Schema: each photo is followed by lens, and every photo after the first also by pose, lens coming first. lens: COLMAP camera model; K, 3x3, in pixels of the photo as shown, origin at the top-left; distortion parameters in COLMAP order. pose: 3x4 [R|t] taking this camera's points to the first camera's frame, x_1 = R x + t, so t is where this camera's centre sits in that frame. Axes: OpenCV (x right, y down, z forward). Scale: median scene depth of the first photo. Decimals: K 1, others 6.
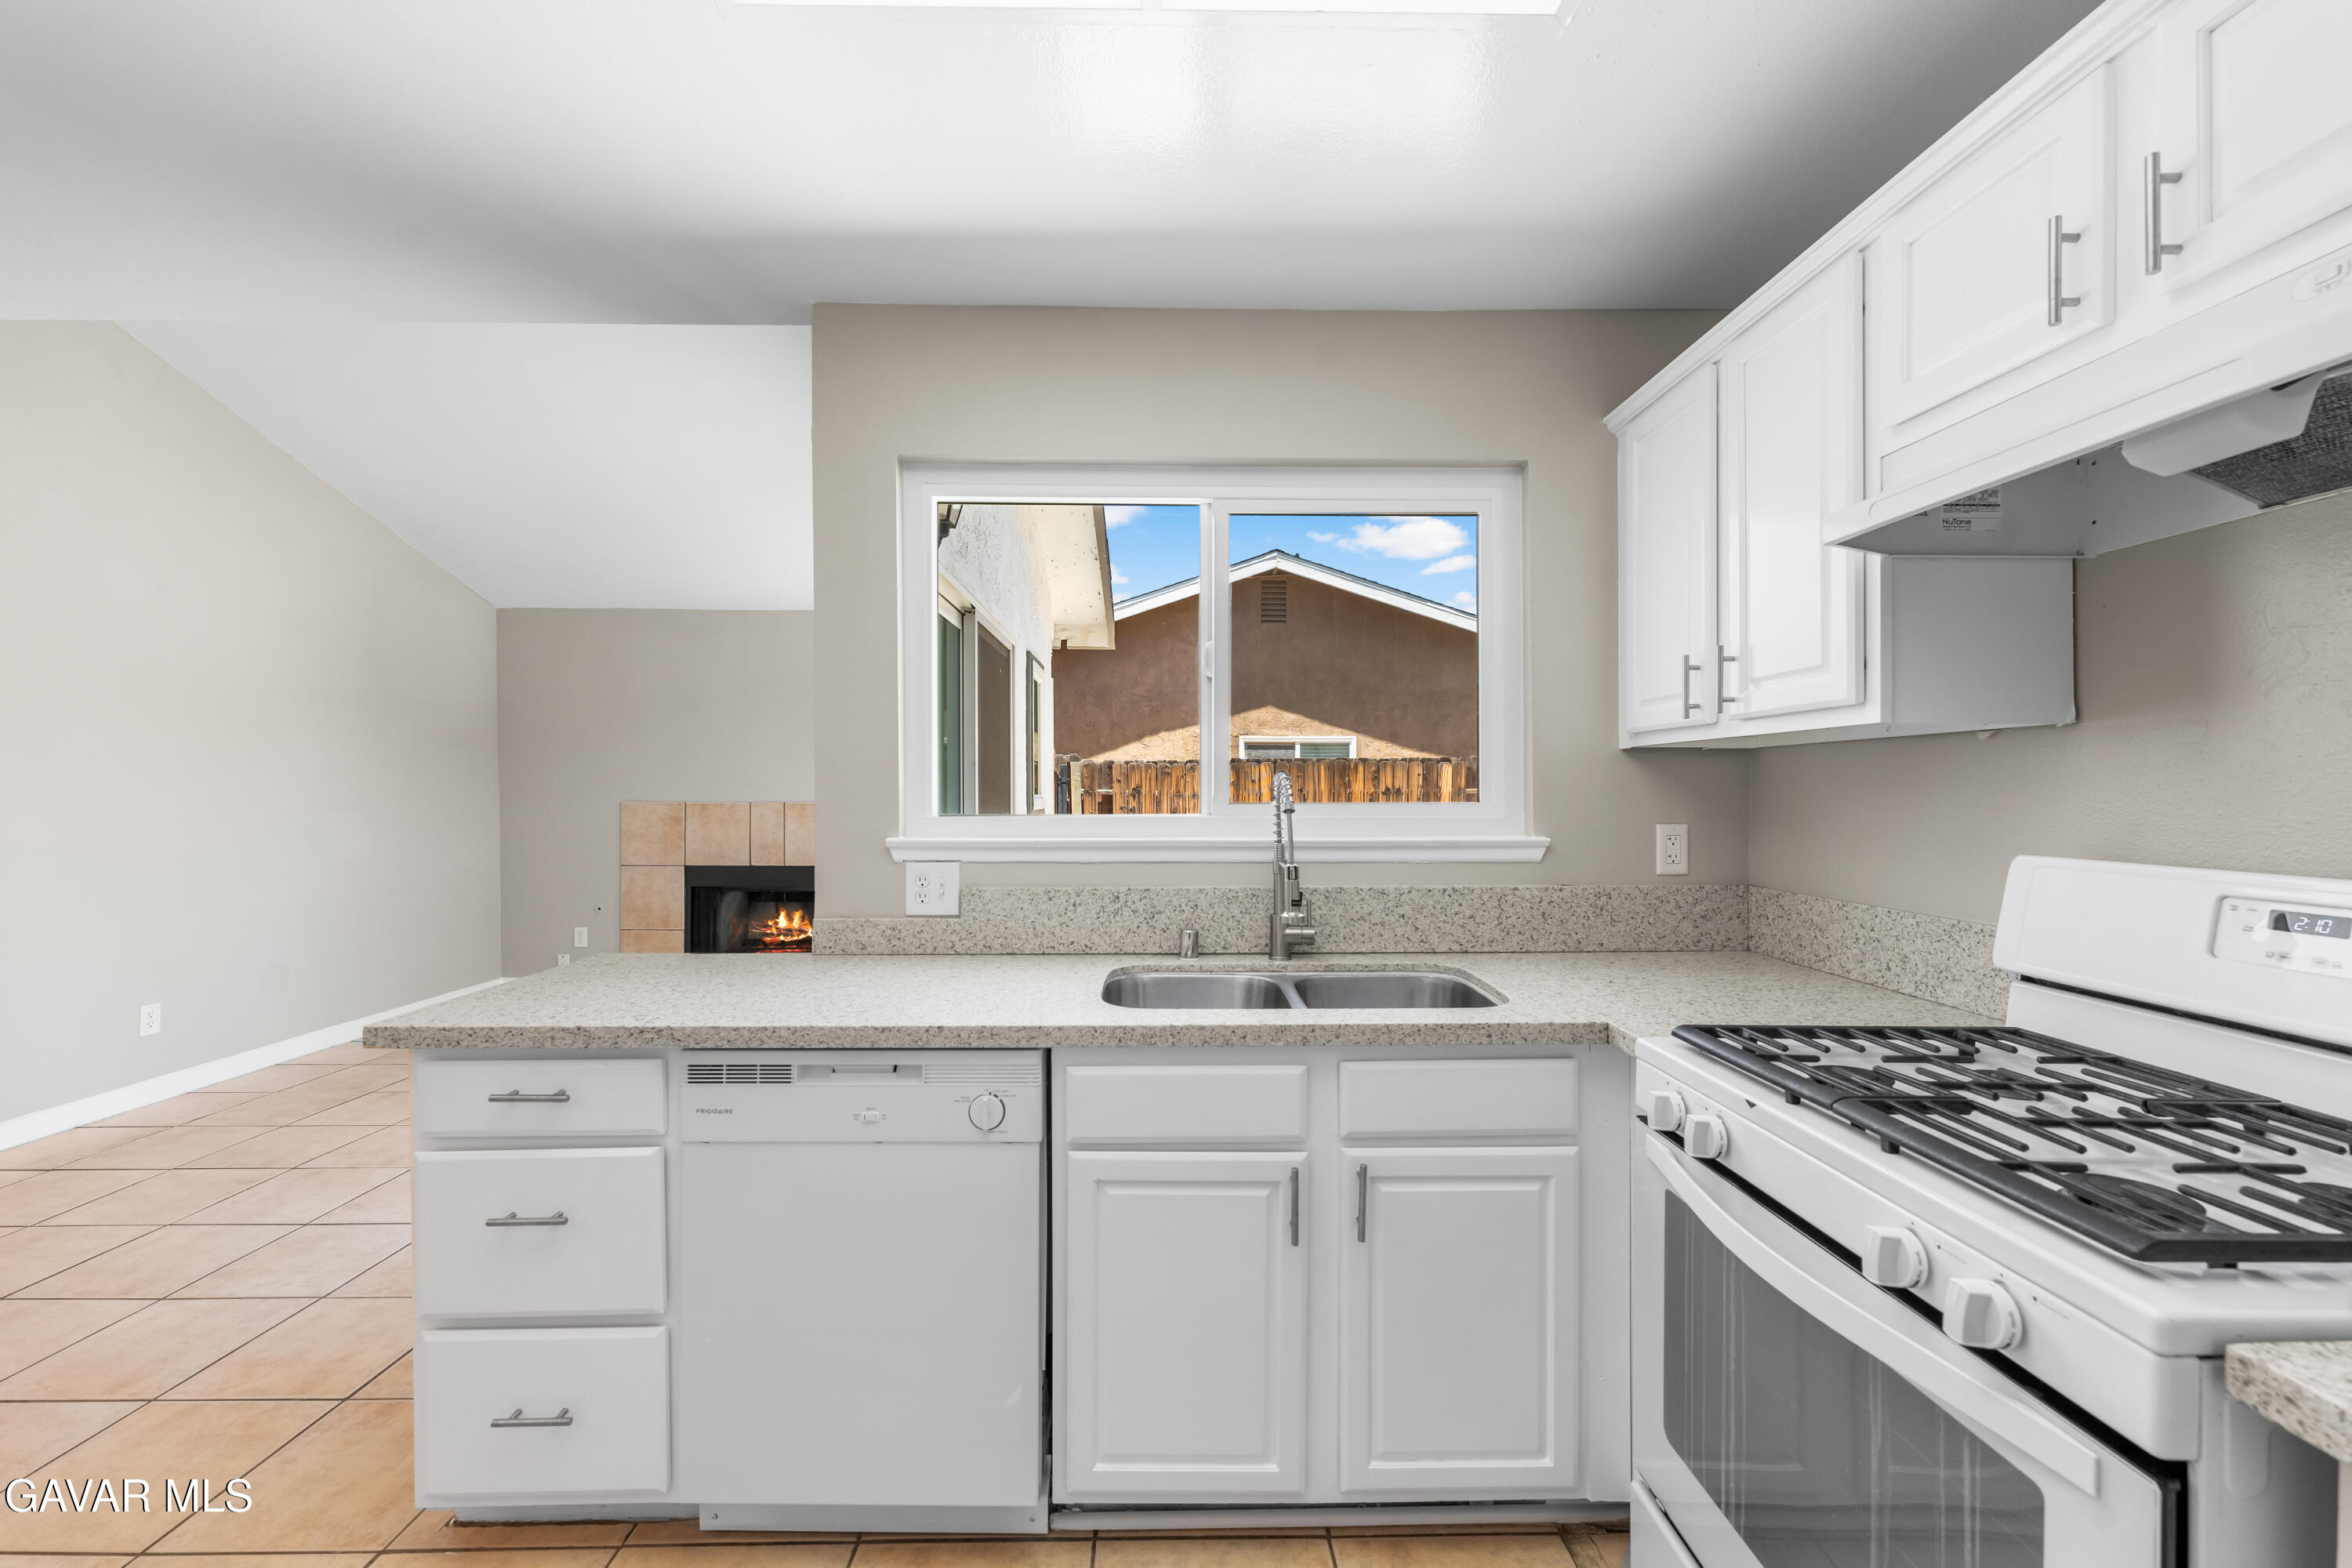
lens RADIAL K [[940.9, 0, 1170.6], [0, 940.9, 788.2], [0, 0, 1]] dist [0.000366, 0.000048]
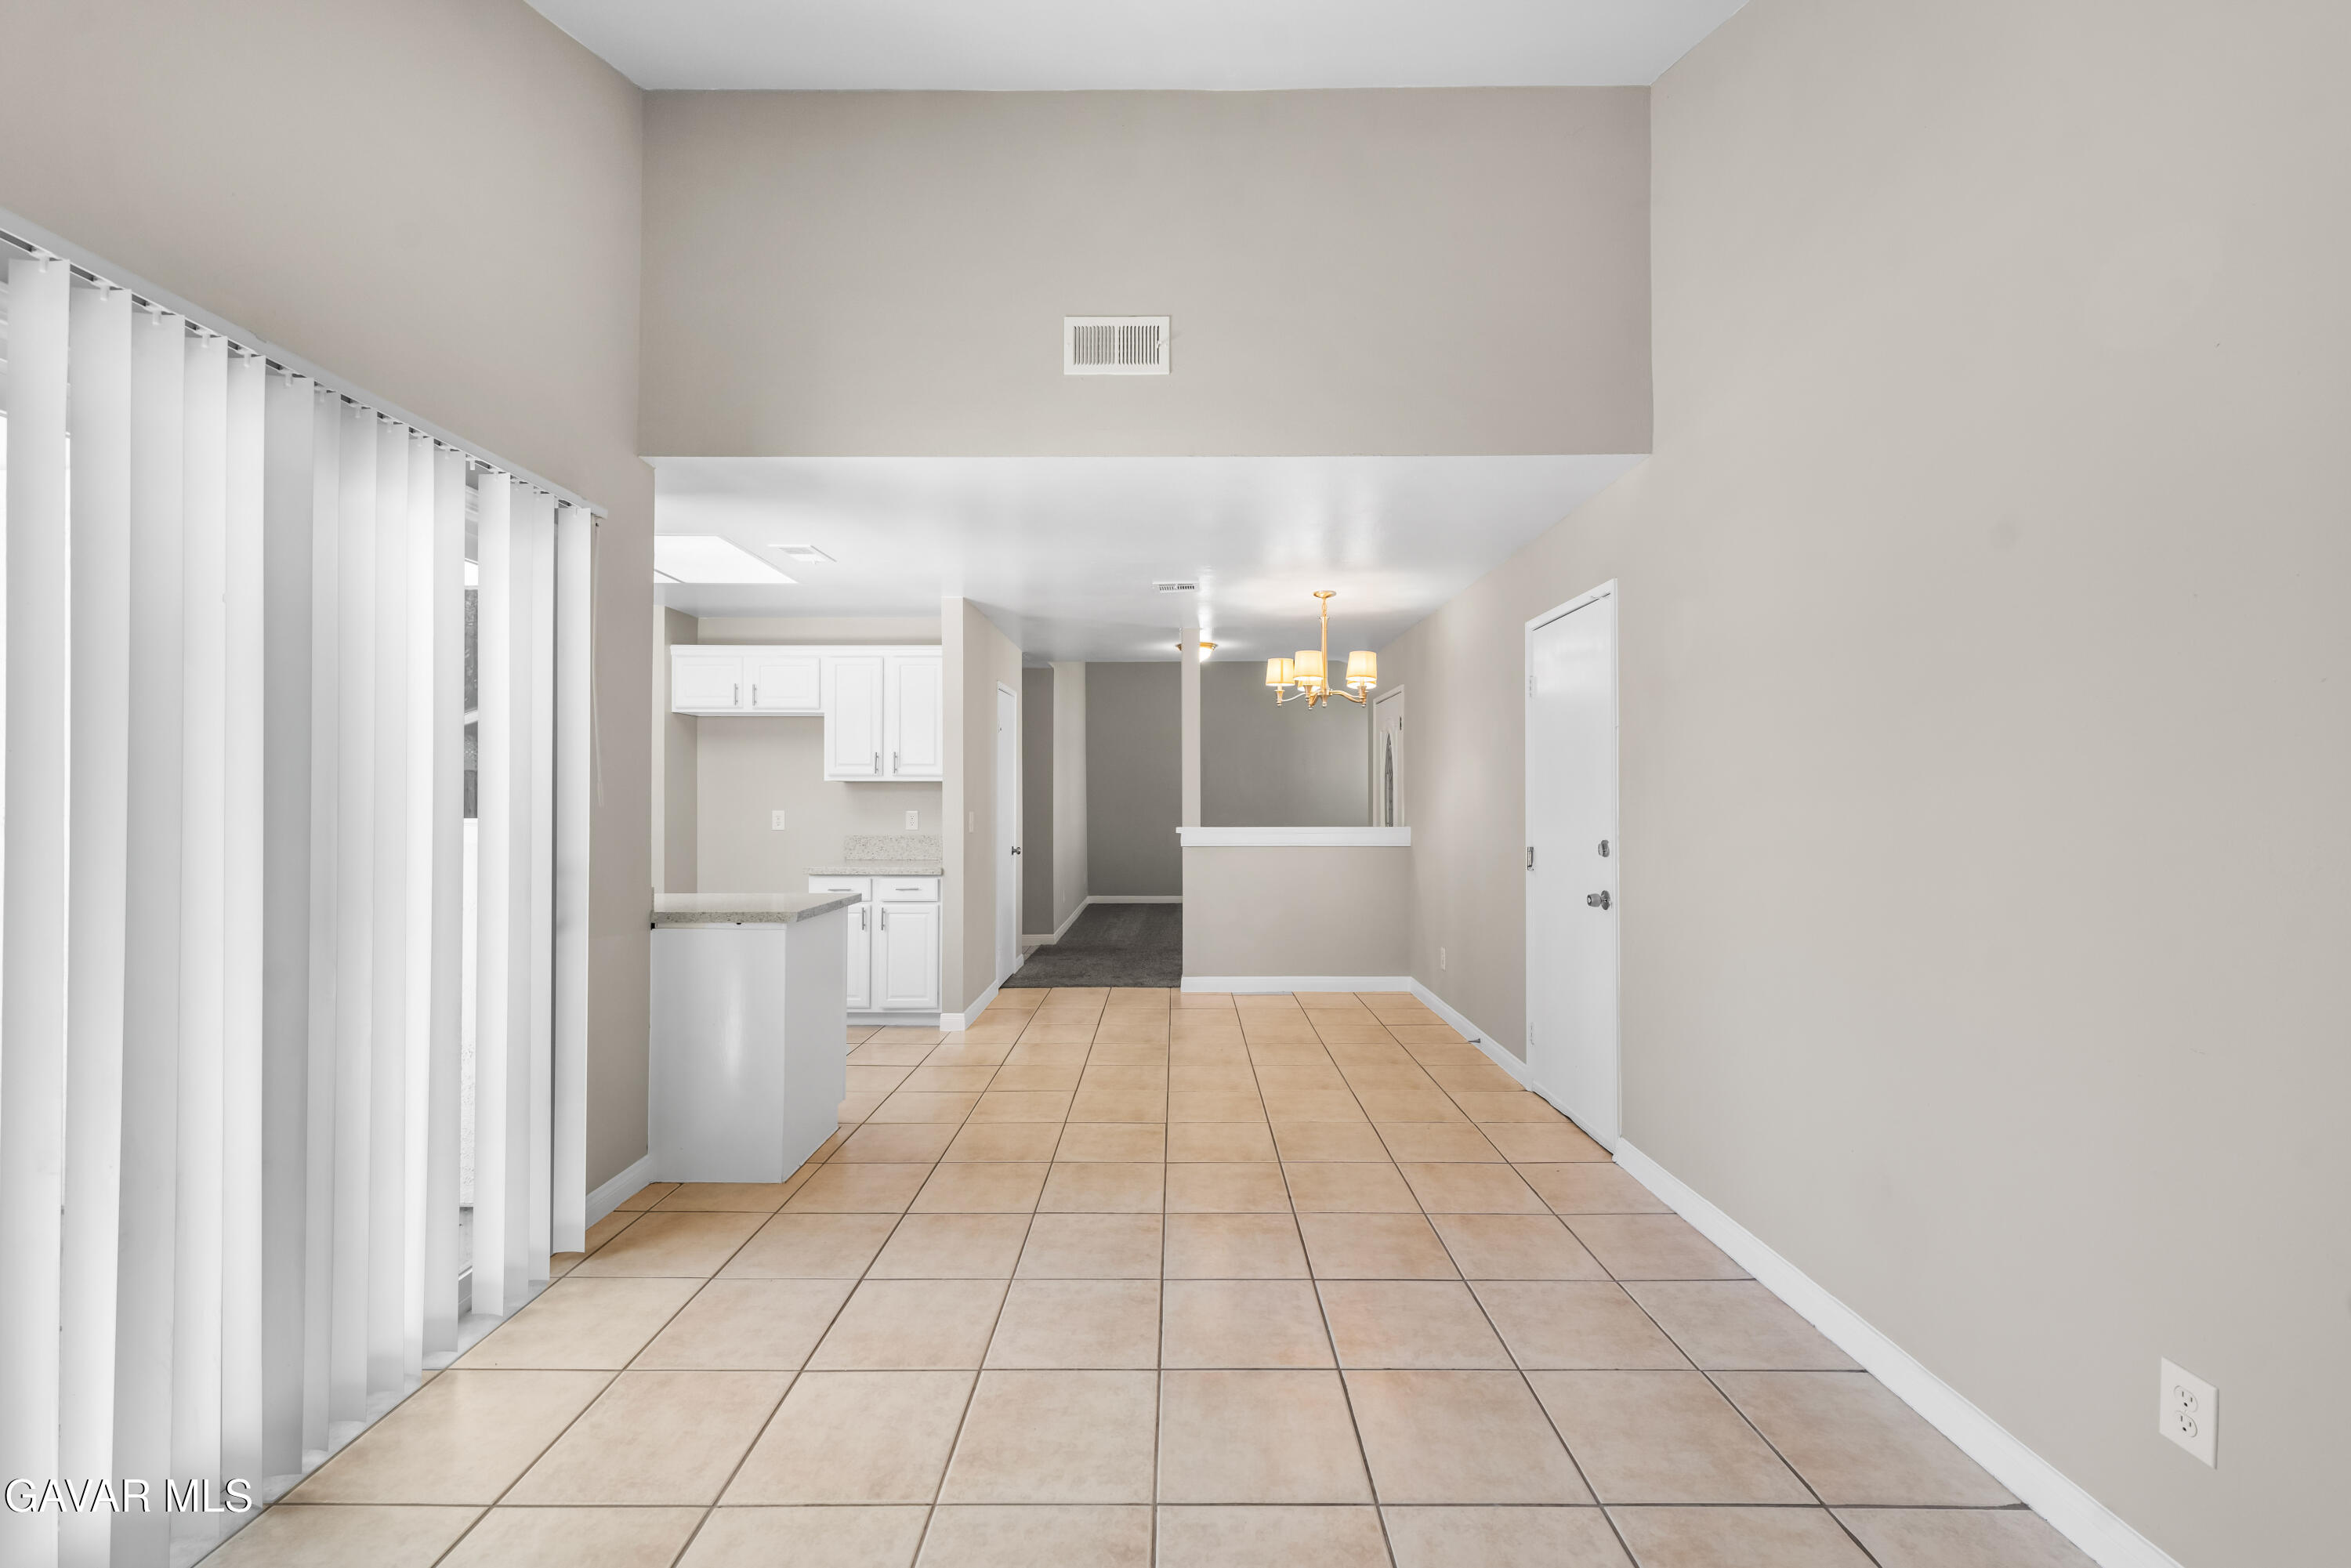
lens RADIAL K [[940.5, 0, 1172.4], [0, 940.5, 787.7], [0, 0, 1]] dist [0.000366, 0.000048]
pose [[-0.999834, 0.002538, 0.018018, -1.214256], [0.002355, 0.999945, -0.010184, 0.000525], [-0.018043, -0.010140, -0.999786, 2.448231]]
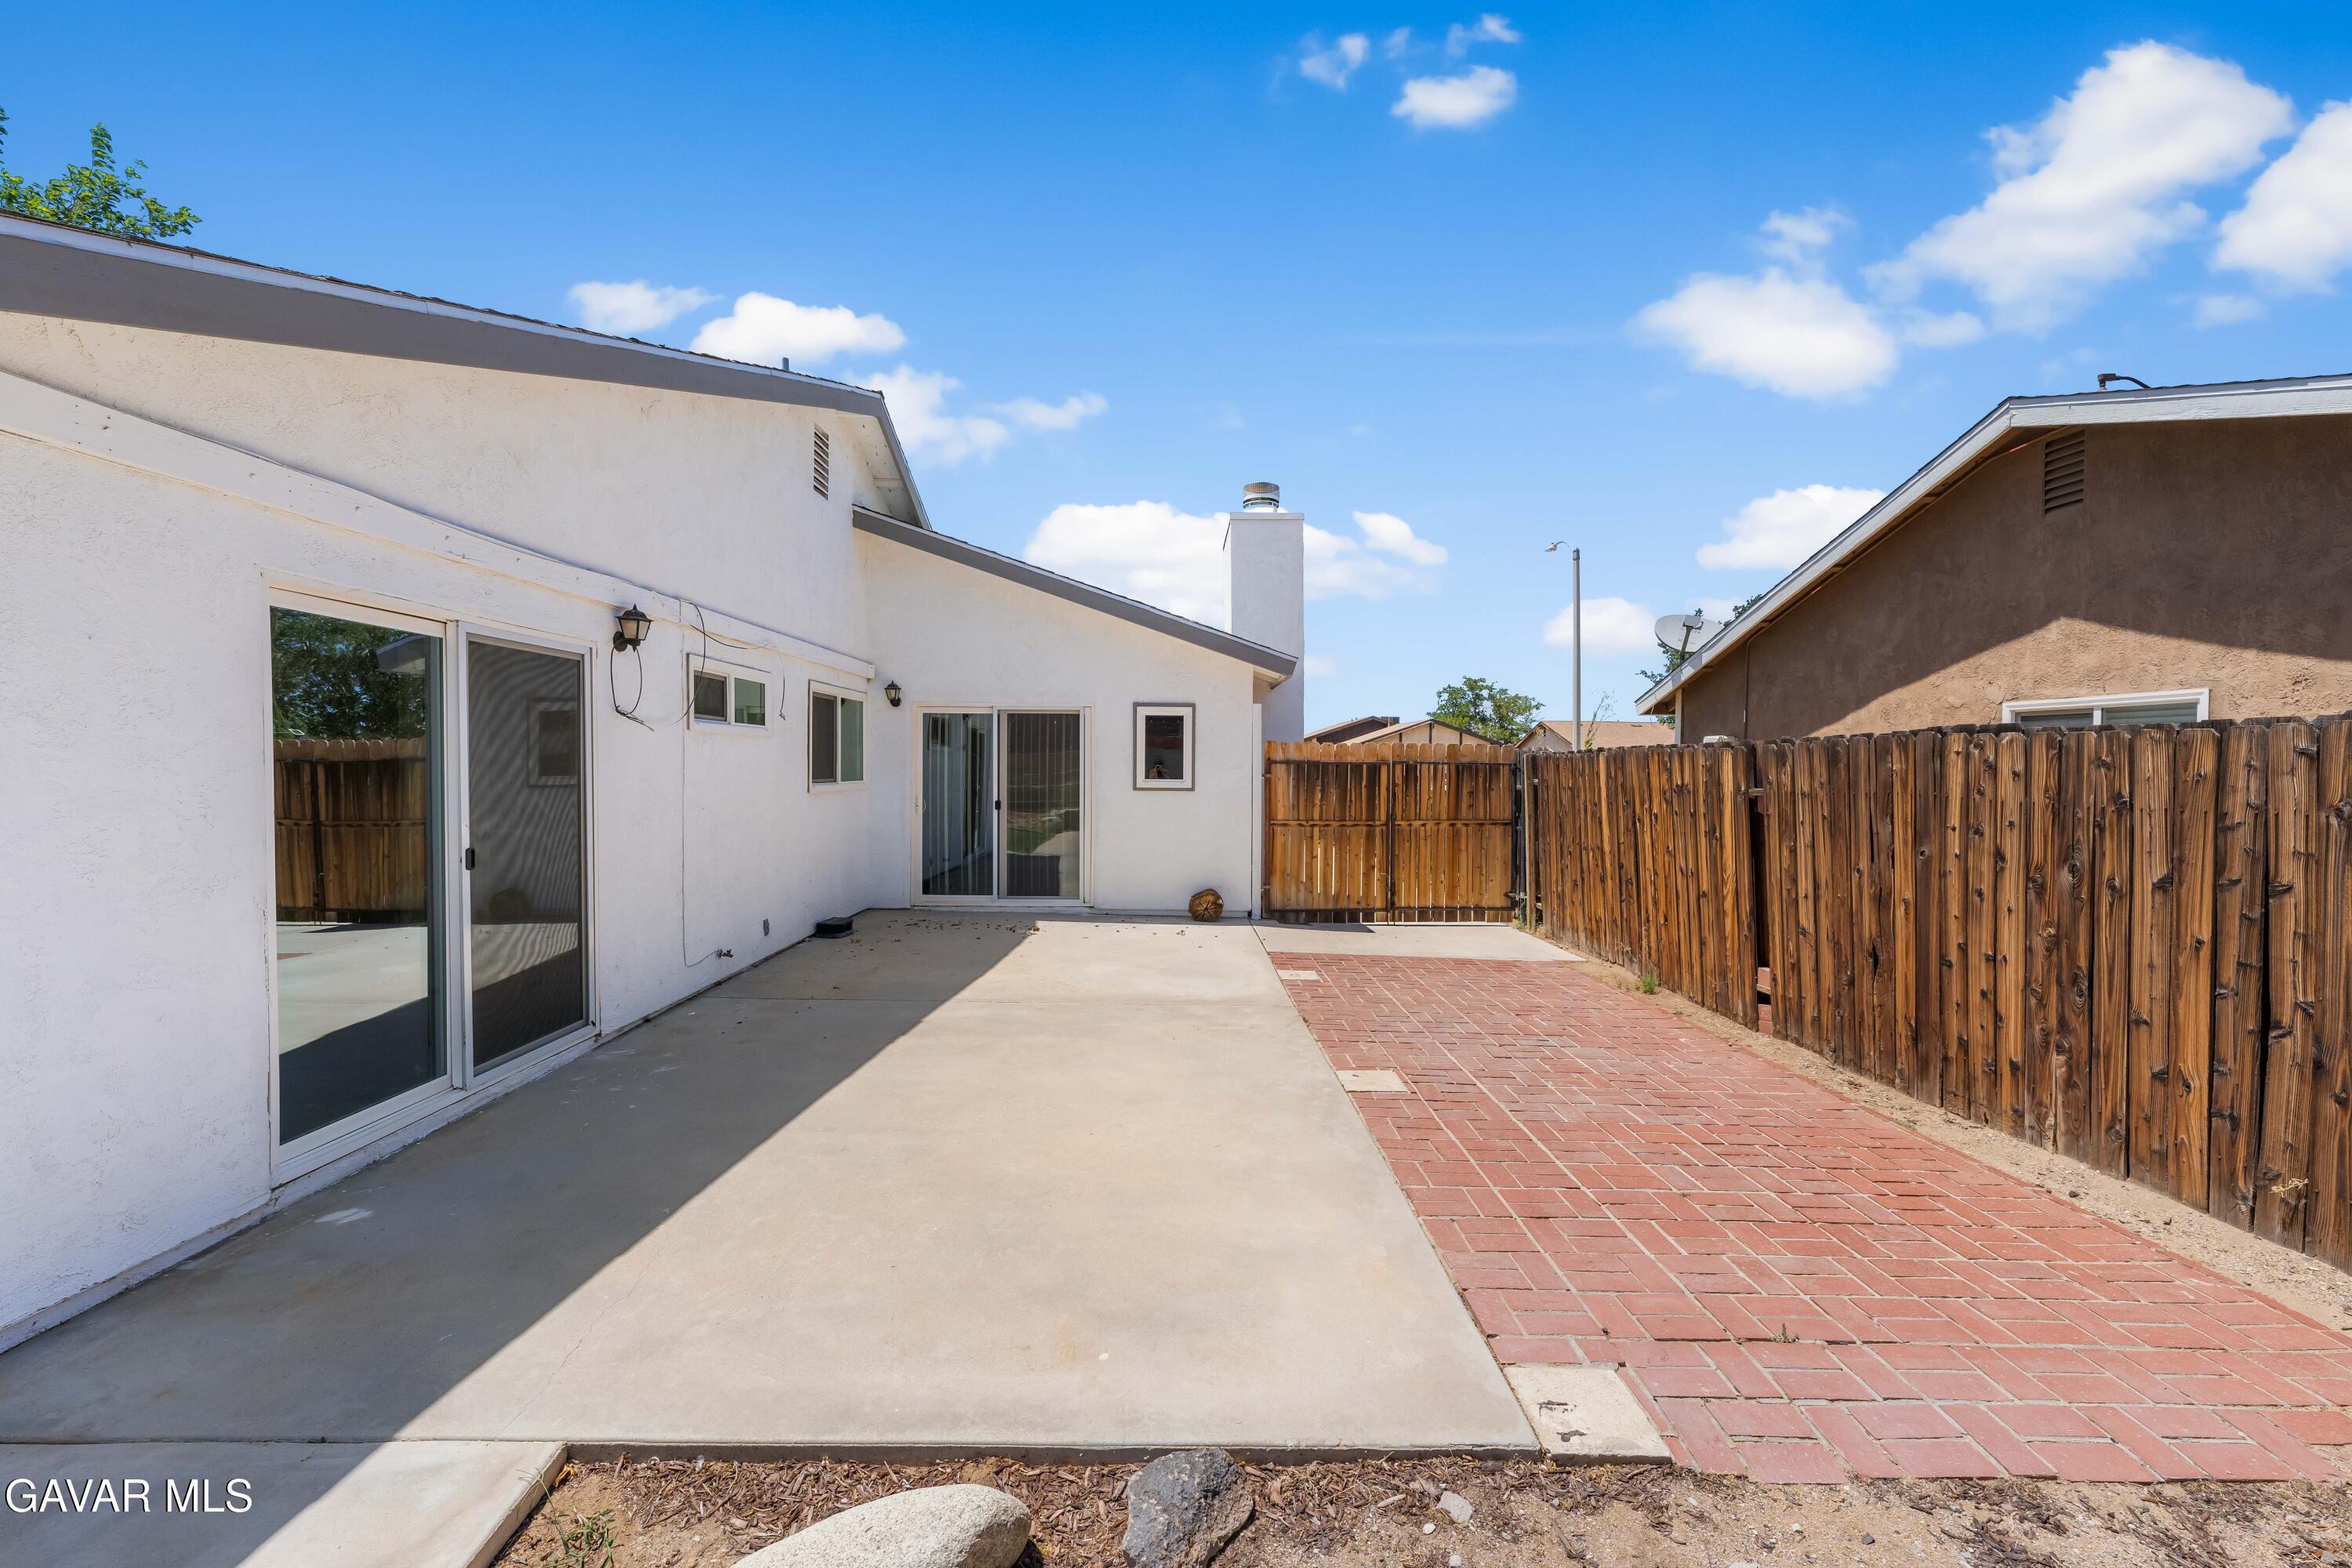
lens RADIAL K [[940.9, 0, 1176.1], [0, 940.9, 787.3], [0, 0, 1]] dist [0.000366, 0.000048]
pose [[0.001728, 0.025745, -0.999667, 3.940612], [-0.008597, 0.999632, 0.025729, -0.055009], [0.999962, 0.008550, 0.001949, 2.457268]]
